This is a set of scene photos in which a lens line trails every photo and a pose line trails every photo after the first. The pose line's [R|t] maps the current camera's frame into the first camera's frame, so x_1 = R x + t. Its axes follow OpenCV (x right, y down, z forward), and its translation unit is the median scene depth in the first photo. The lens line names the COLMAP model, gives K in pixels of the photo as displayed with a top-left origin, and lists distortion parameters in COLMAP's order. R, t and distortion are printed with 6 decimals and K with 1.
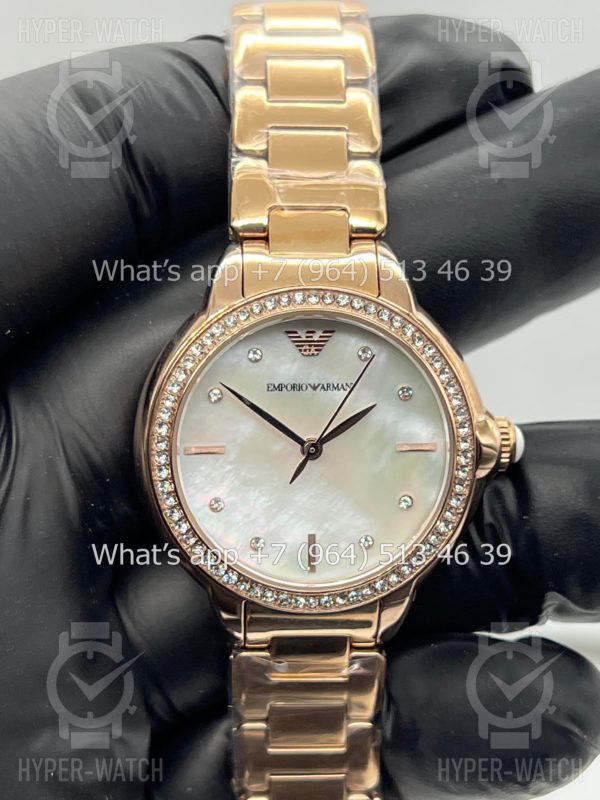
lens RADIAL K [[1959.3, 0, 299.0], [0, 1959.3, 394.8], [0, 0, 1]] dist [0.414890, 0.000000]
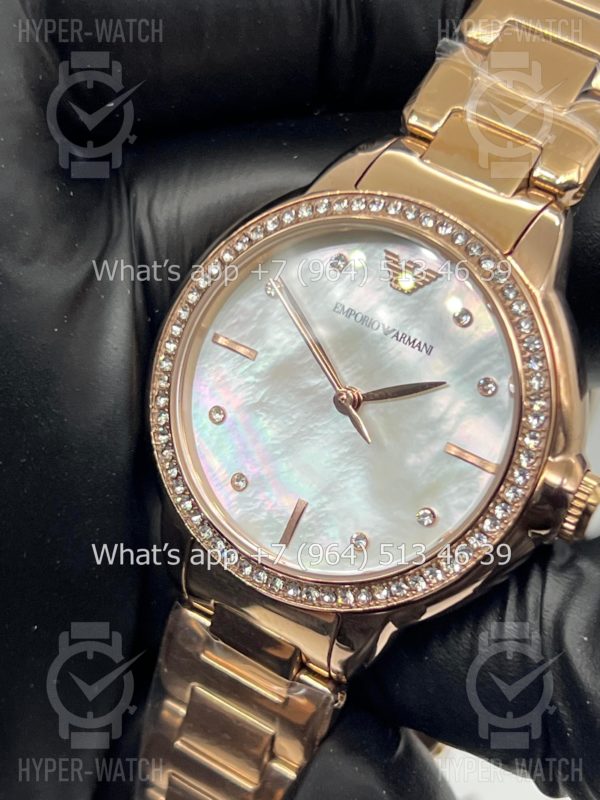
lens RADIAL K [[1959.3, 0, 303.6], [0, 1959.3, 403.8], [0, 0, 1]] dist [0.414890, 0.000000]
pose [[0.837614, 0.414291, -0.356041, 0.267453], [-0.441557, 0.897218, 0.005208, 0.032421], [0.321604, 0.152850, 0.934456, 0.268910]]
